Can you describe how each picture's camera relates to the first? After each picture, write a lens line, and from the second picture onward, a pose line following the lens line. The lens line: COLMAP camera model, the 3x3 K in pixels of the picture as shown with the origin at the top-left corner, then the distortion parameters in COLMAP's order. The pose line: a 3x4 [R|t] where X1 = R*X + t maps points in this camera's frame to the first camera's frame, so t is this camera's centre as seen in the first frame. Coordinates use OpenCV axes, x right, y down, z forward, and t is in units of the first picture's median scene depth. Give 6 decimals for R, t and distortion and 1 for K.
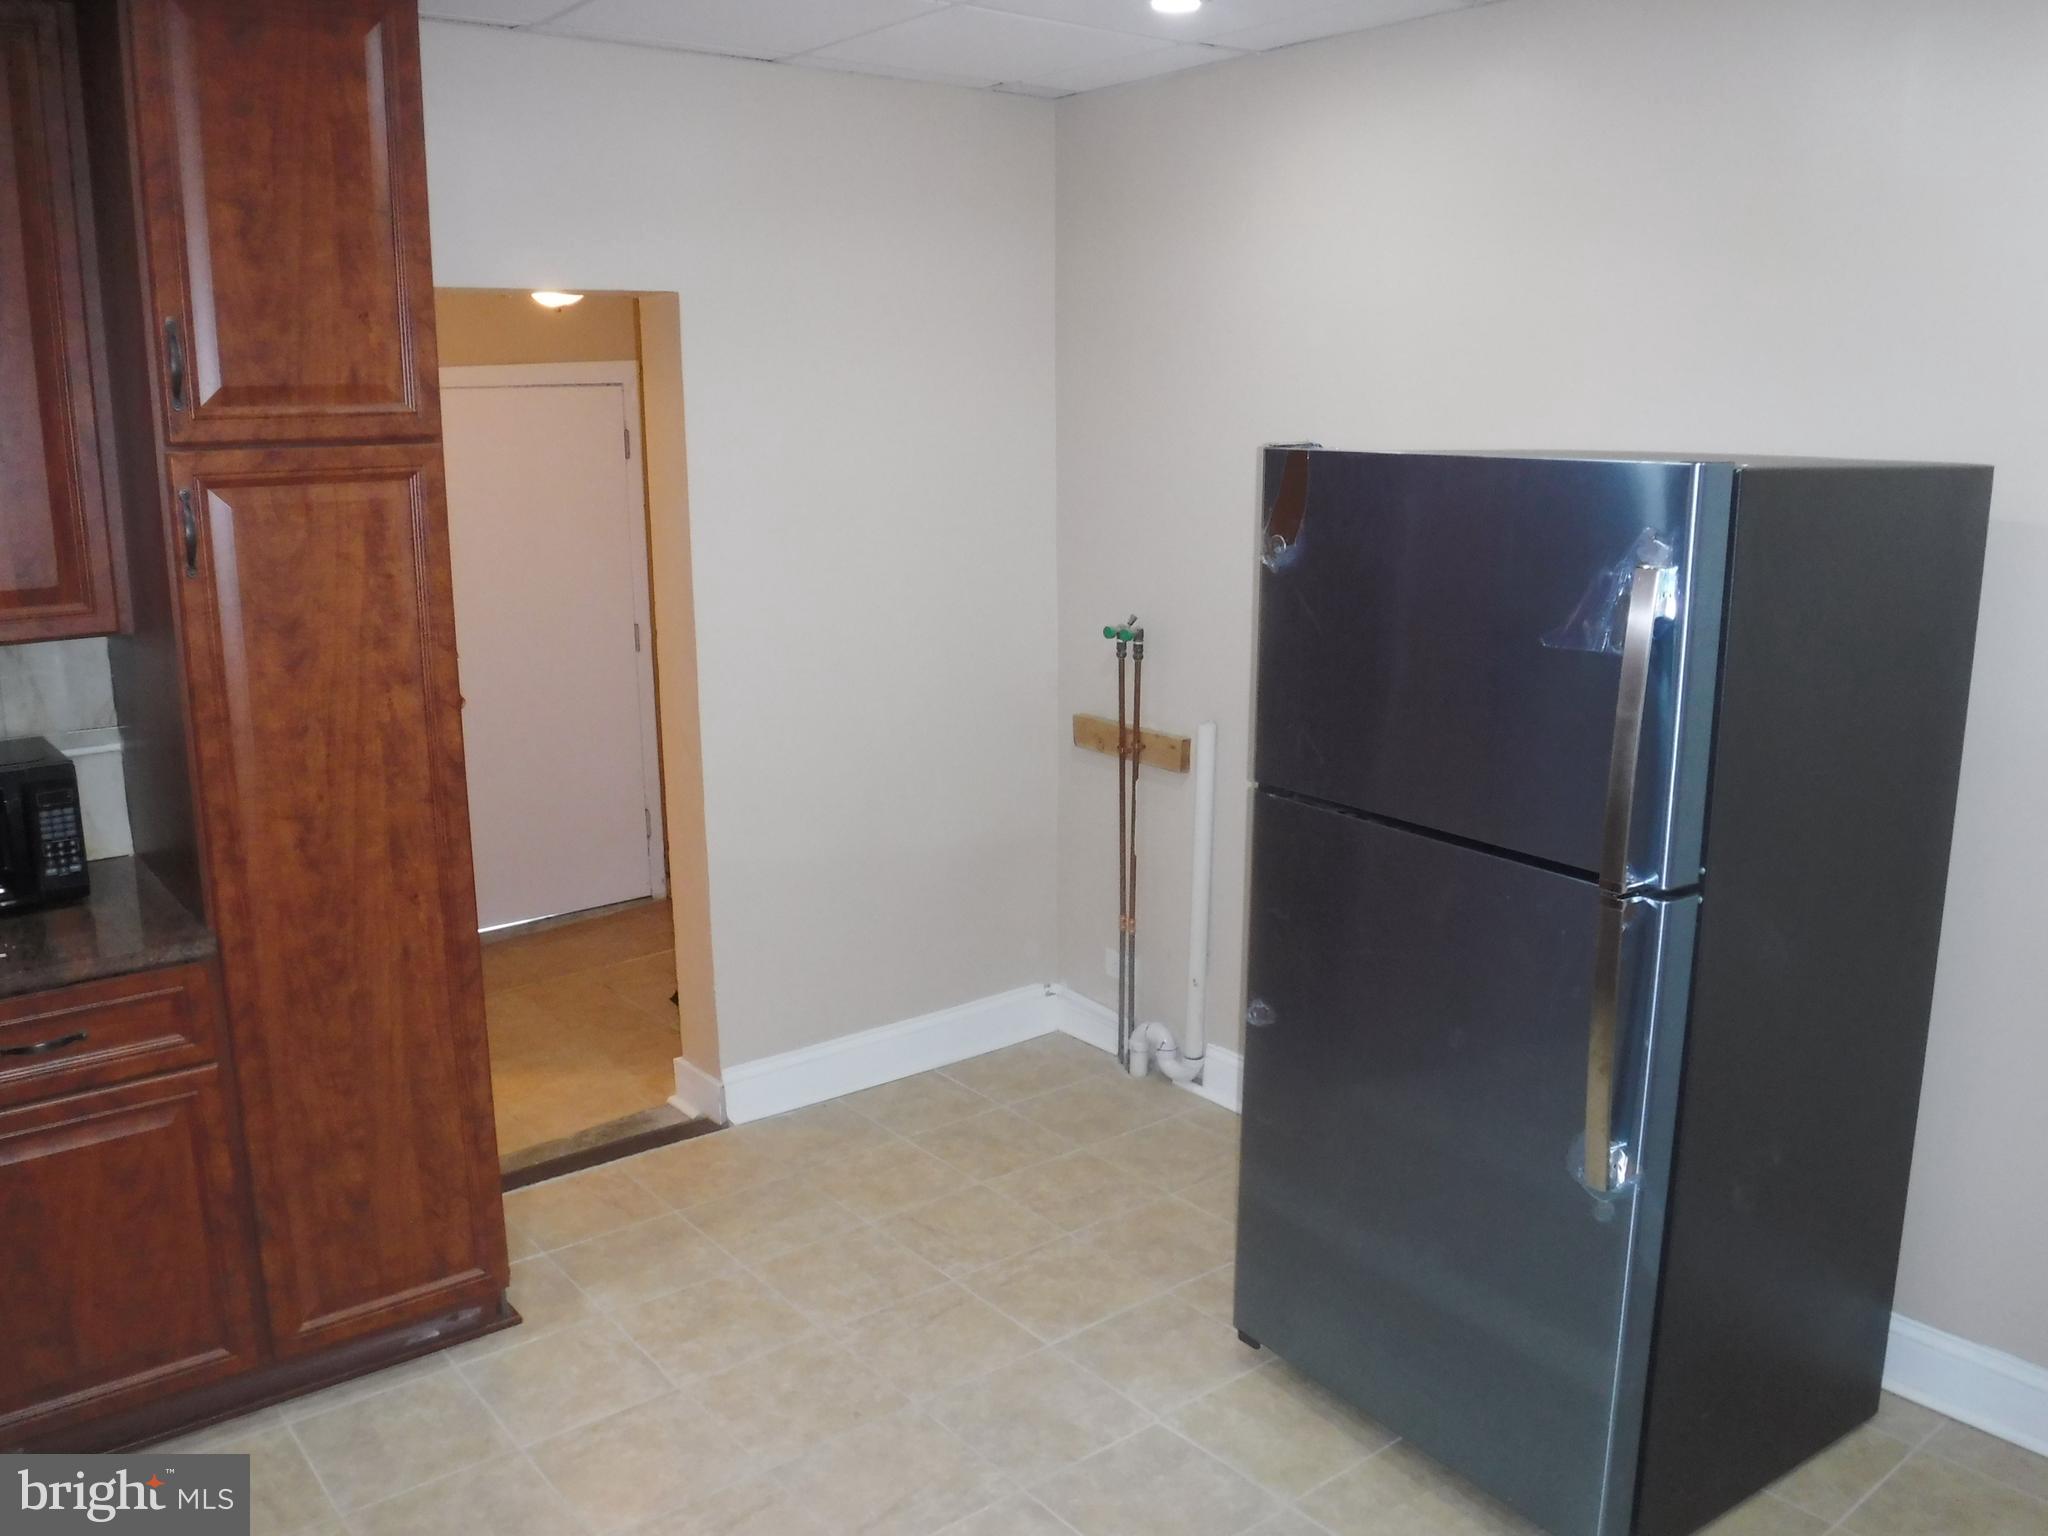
lens RADIAL K [[1667.6, 0, 1015.3], [0, 1667.6, 768.9], [0, 0, 1]] dist [-0.100184, 0.036016]
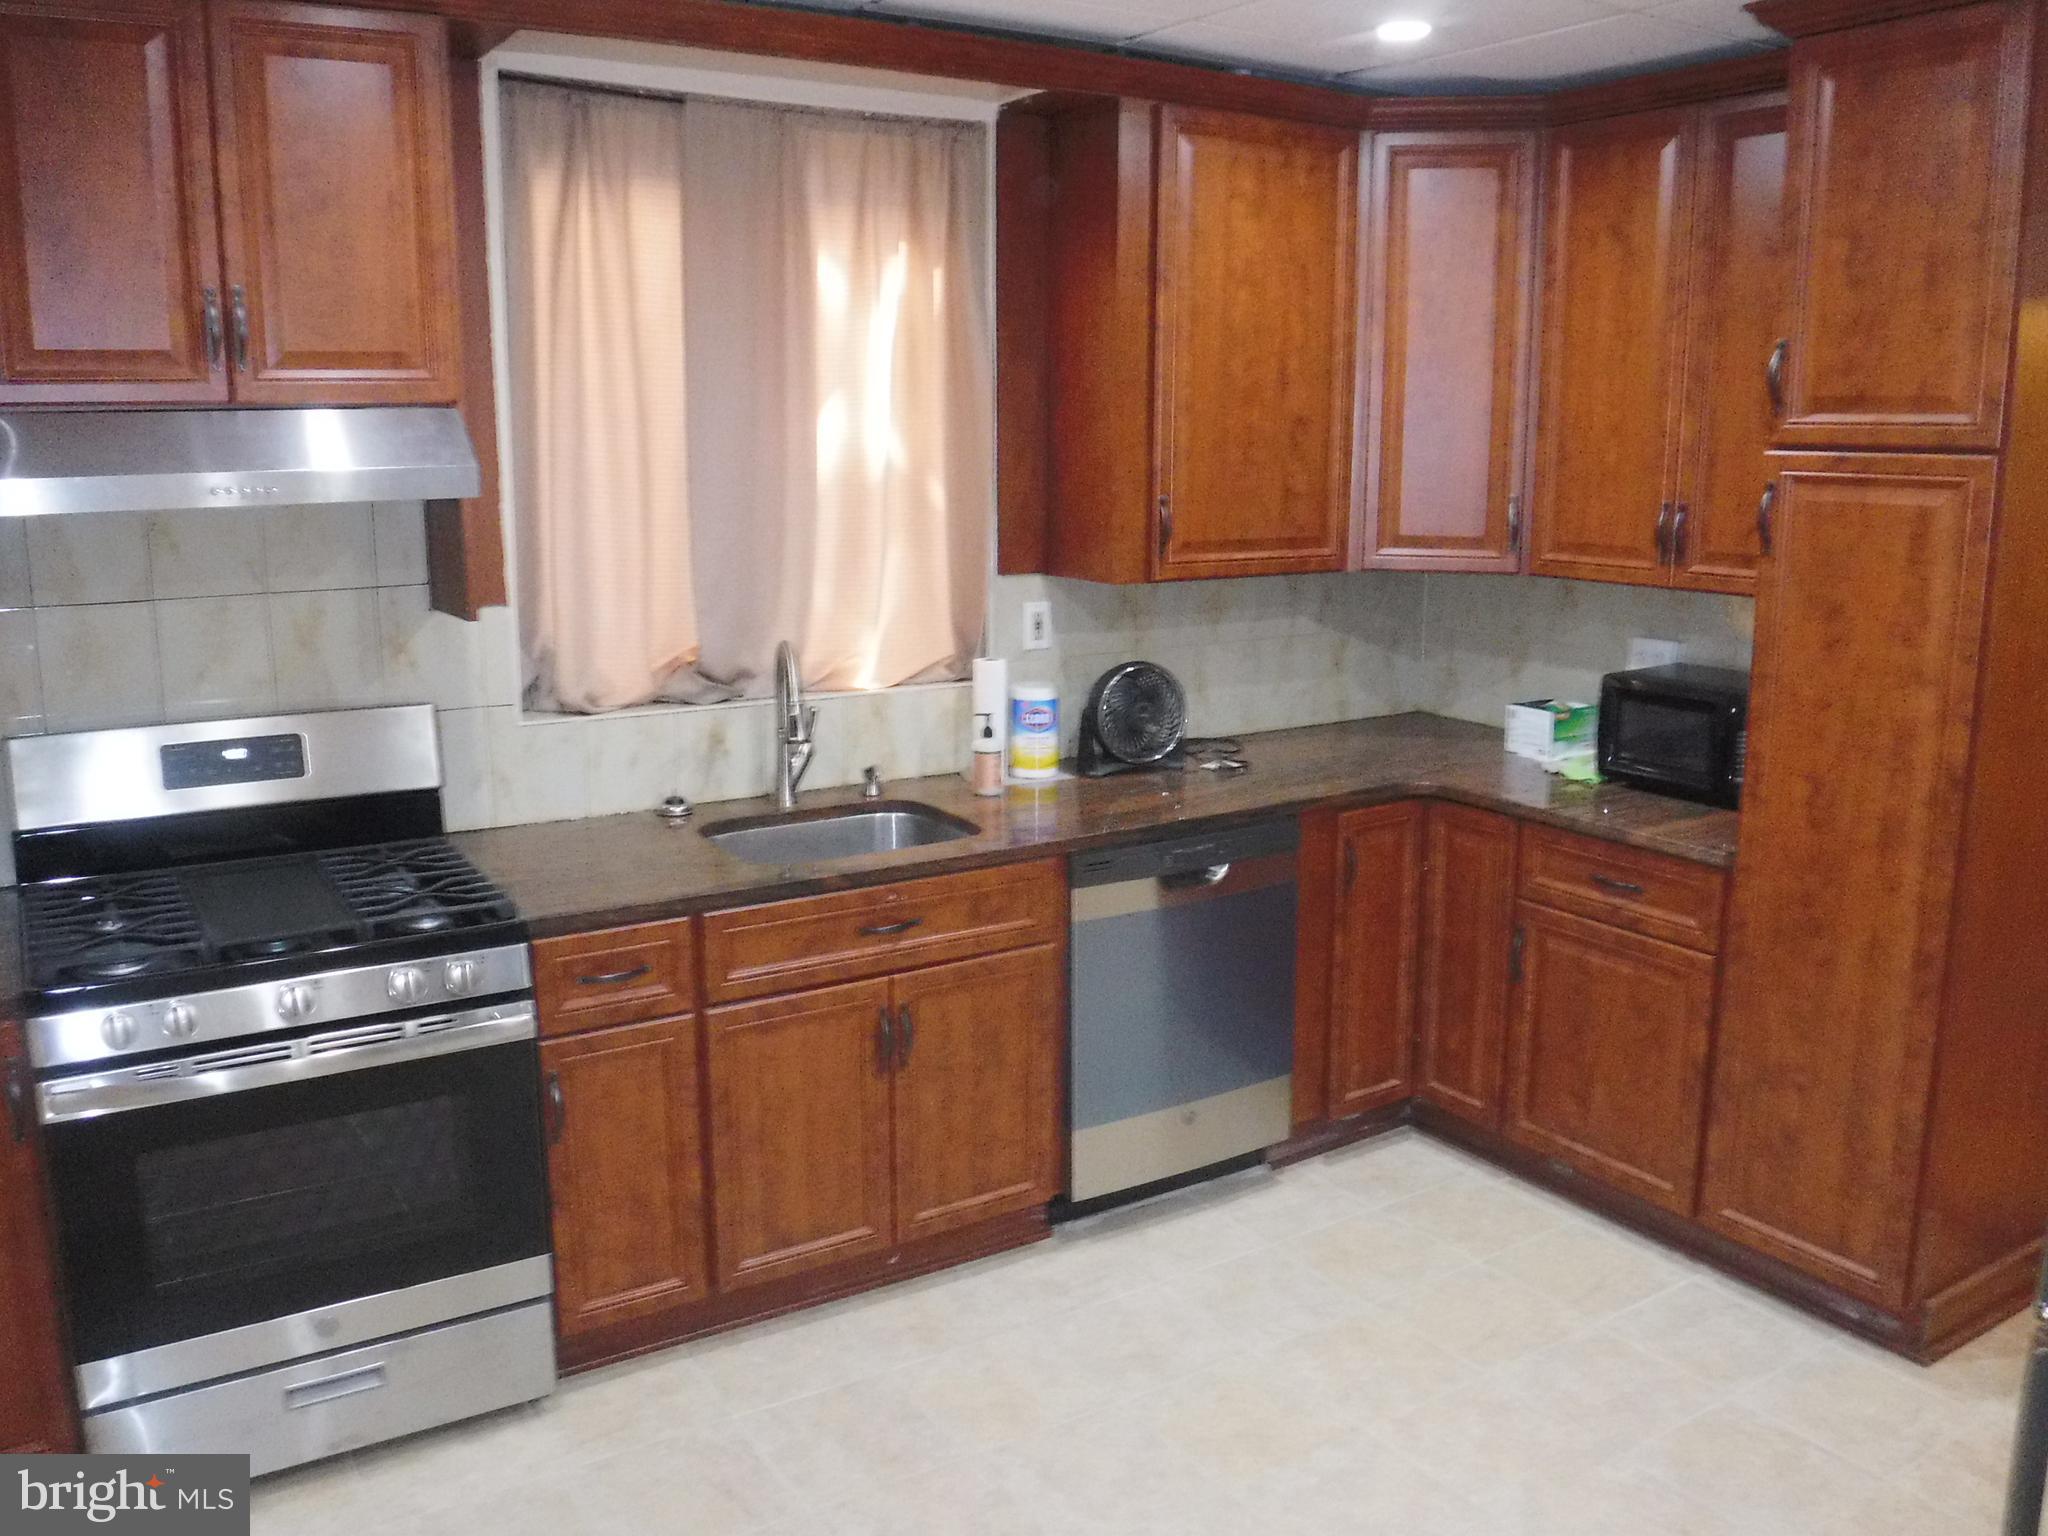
lens RADIAL K [[1667.6, 0, 1015.3], [0, 1667.6, 768.9], [0, 0, 1]] dist [-0.100184, 0.036016]
pose [[-0.101591, 0.208643, -0.972701, 0.715077], [-0.207975, 0.951701, 0.225859, -0.118157], [0.972844, 0.225243, -0.053292, 0.534050]]
